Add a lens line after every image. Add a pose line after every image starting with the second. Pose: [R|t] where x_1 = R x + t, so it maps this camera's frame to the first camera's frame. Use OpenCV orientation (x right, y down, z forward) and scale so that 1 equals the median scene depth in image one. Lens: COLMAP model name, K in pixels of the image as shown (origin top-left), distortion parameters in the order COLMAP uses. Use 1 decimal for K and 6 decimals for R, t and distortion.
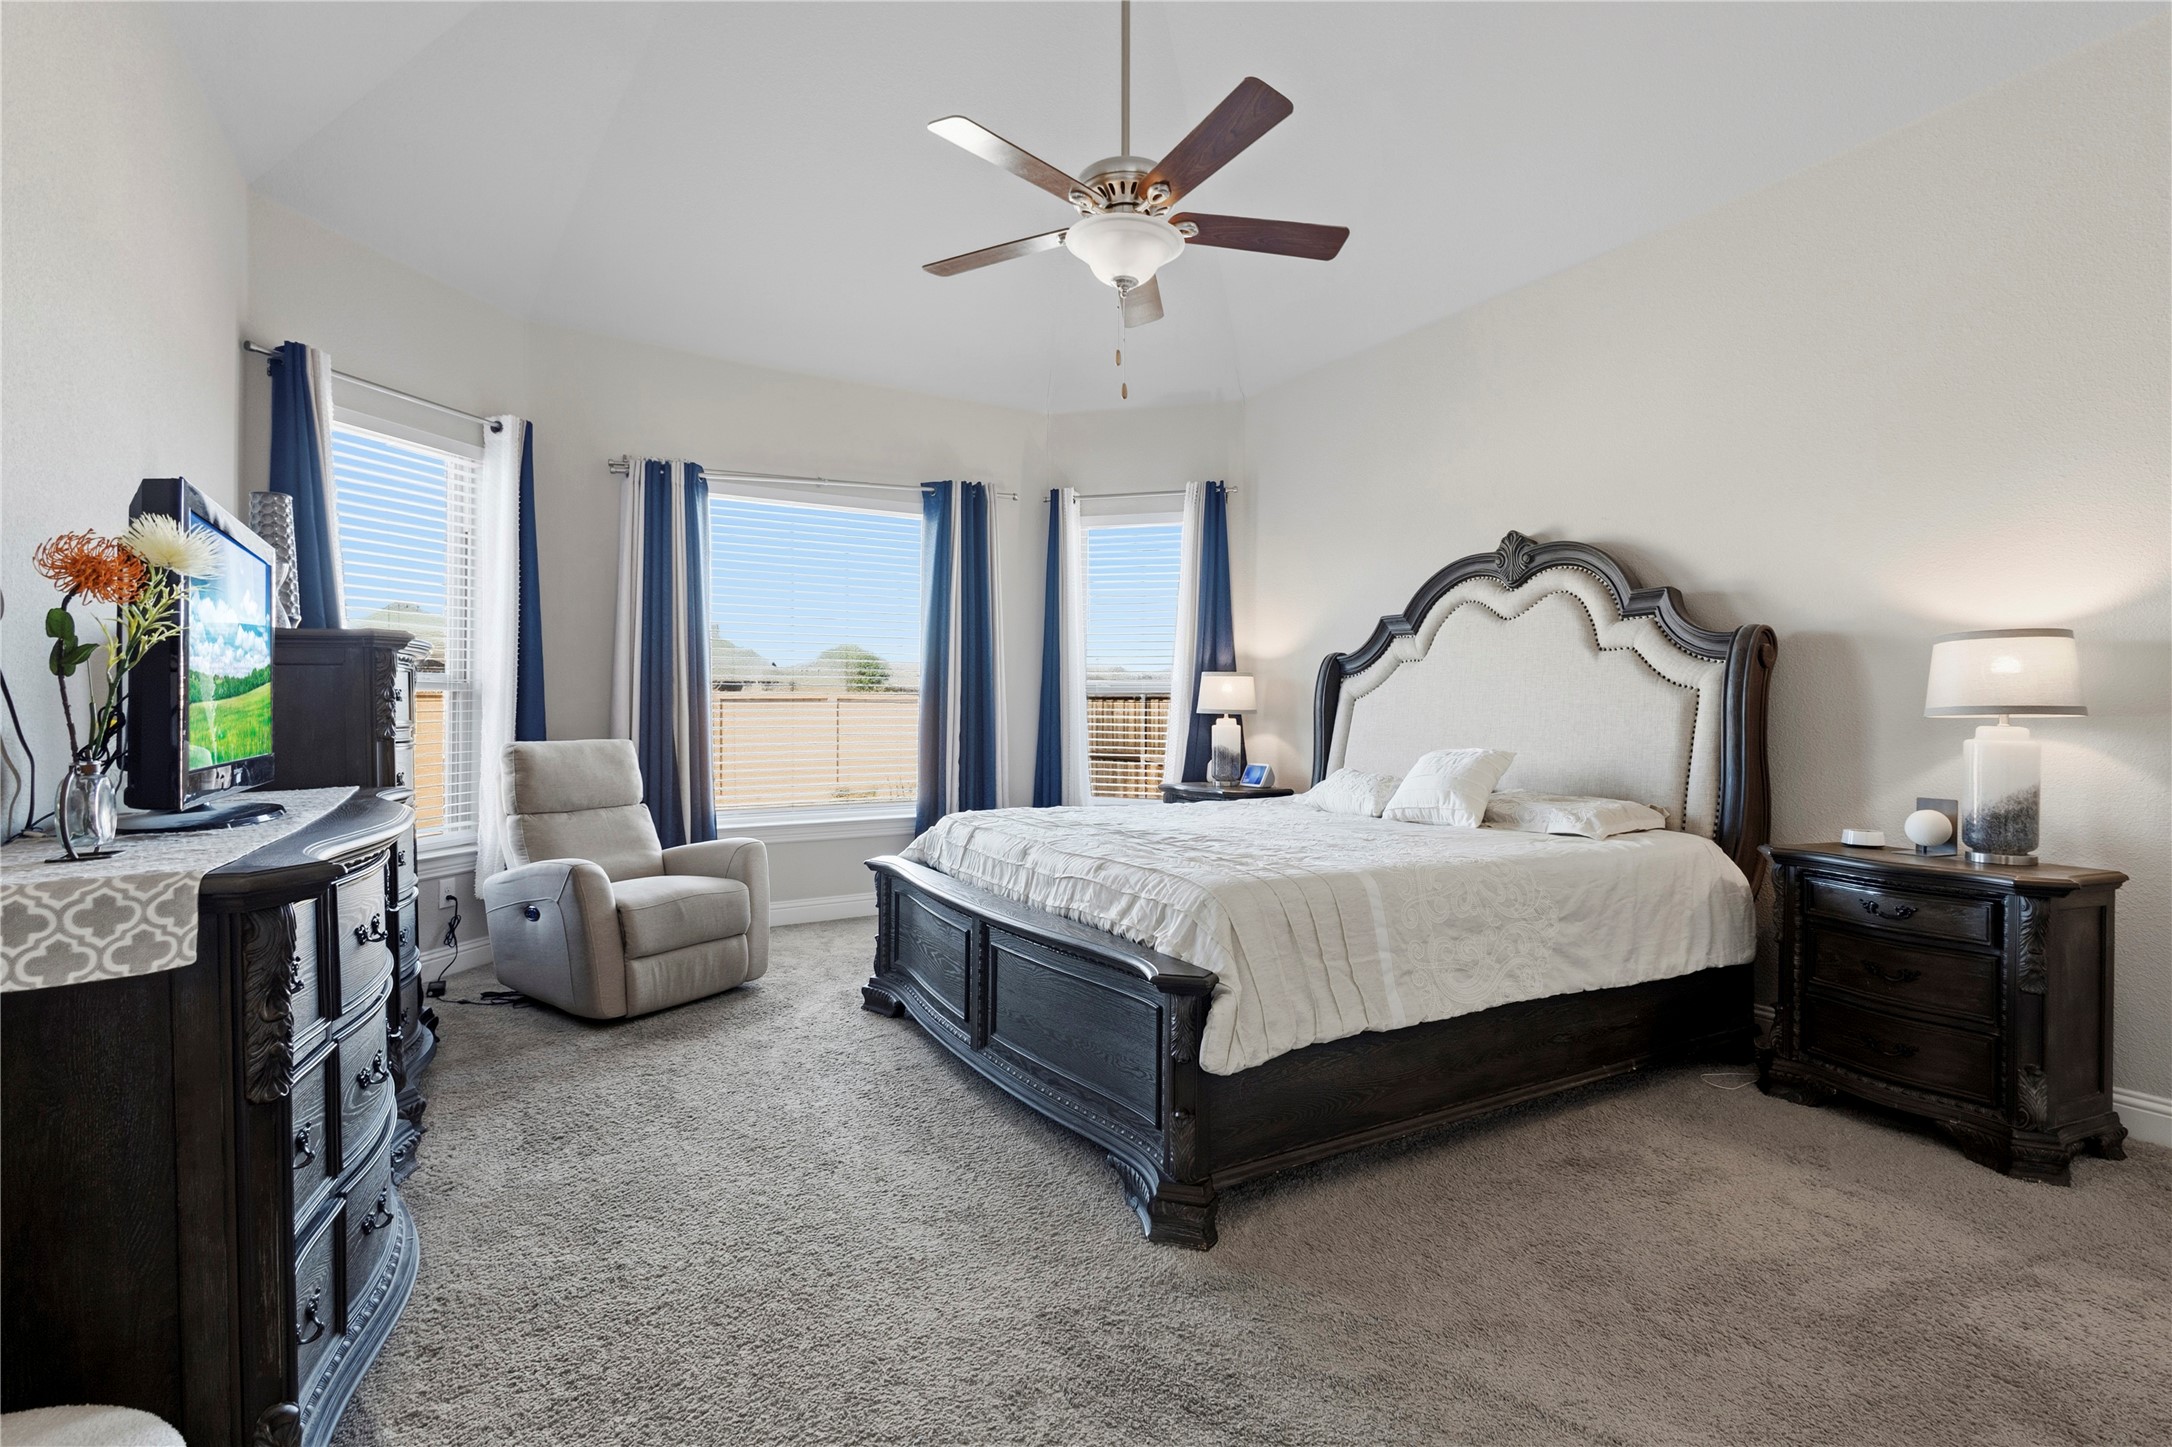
lens RADIAL K [[1001.5, 0, 1085.9], [0, 1001.5, 734.3], [0, 0, 1]] dist [0.011318, -0.000013]
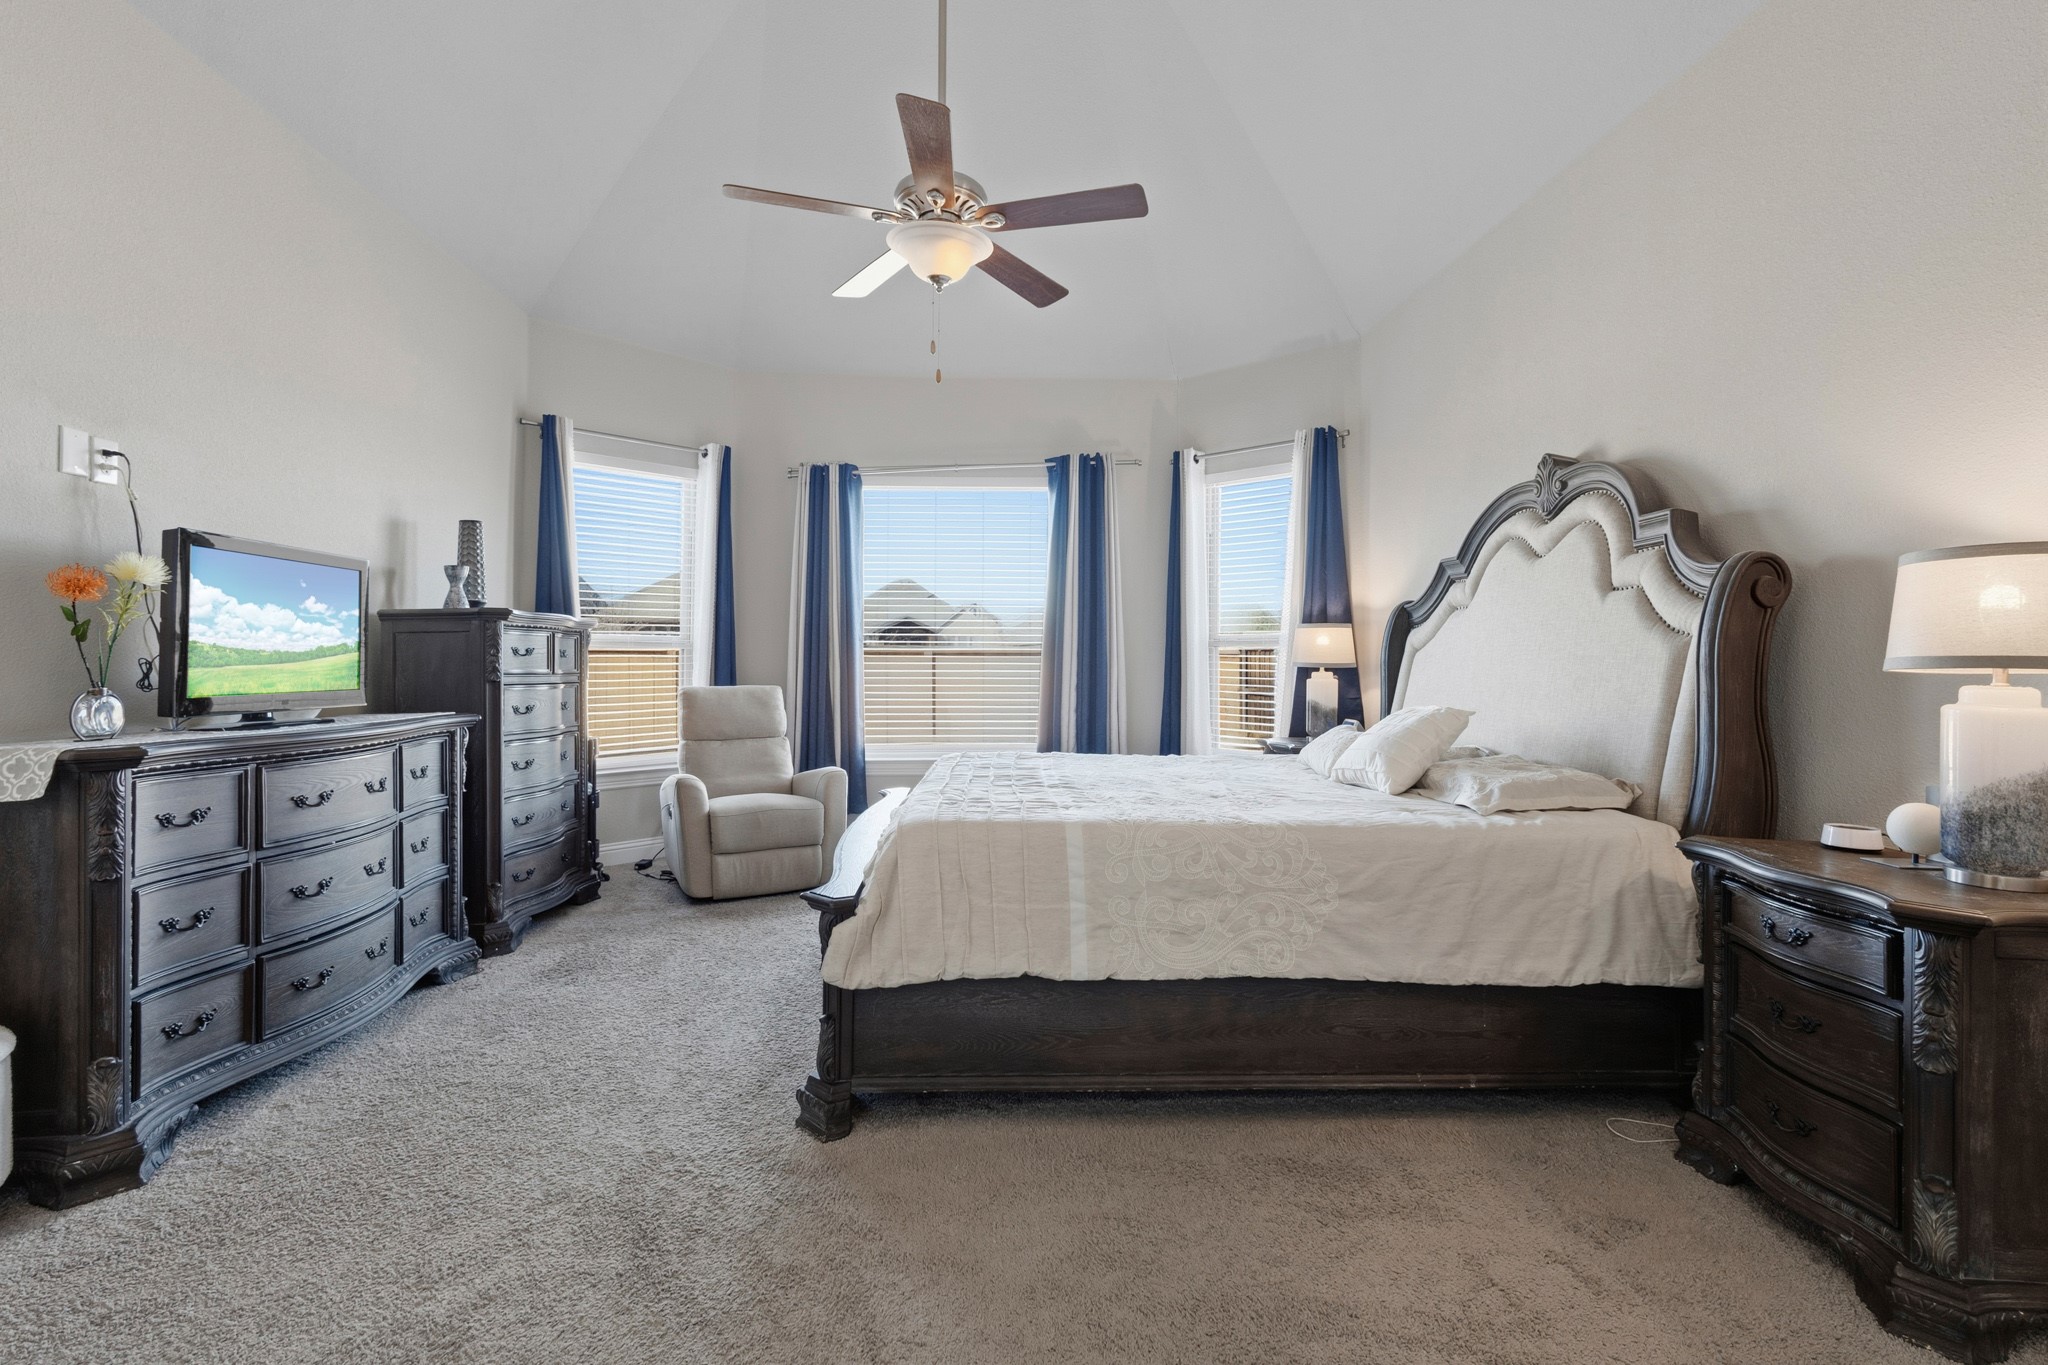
lens RADIAL K [[955.6, 0, 1021.7], [0, 955.6, 666.9], [0, 0, 1]] dist [0.010541, -0.000326]
pose [[0.884992, 0.002495, -0.465600, 0.478541], [-0.012523, 0.999751, -0.018446, -0.000270], [0.465438, 0.022155, 0.884803, 0.084336]]
